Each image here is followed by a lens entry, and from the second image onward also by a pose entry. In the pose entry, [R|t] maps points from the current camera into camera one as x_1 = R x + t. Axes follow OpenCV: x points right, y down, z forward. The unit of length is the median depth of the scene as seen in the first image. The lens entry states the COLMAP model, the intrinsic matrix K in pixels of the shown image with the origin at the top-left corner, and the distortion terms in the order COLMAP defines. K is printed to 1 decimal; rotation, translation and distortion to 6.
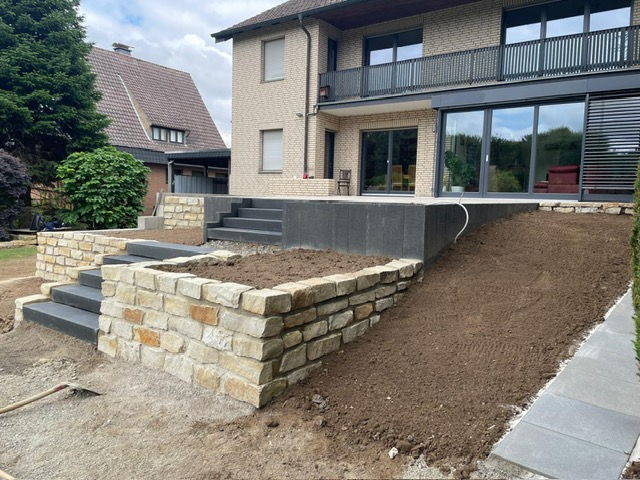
lens RADIAL K [[490.0, 0, 319.1], [0, 490.0, 239.6], [0, 0, 1]] dist [0.027677, -0.027782]
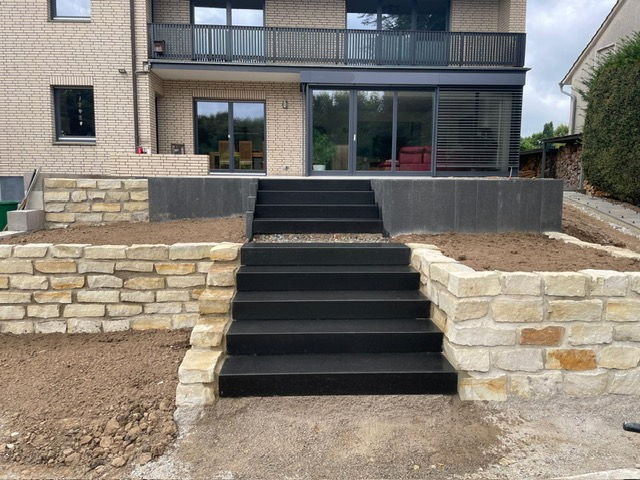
lens RADIAL K [[490.0, 0, 320.2], [0, 490.0, 240.4], [0, 0, 1]] dist [0.027677, -0.027782]
pose [[0.761368, -0.093522, 0.641539, -0.374775], [0.066840, 0.995591, 0.065811, -0.019907], [-0.644866, -0.007225, 0.764262, 0.227289]]
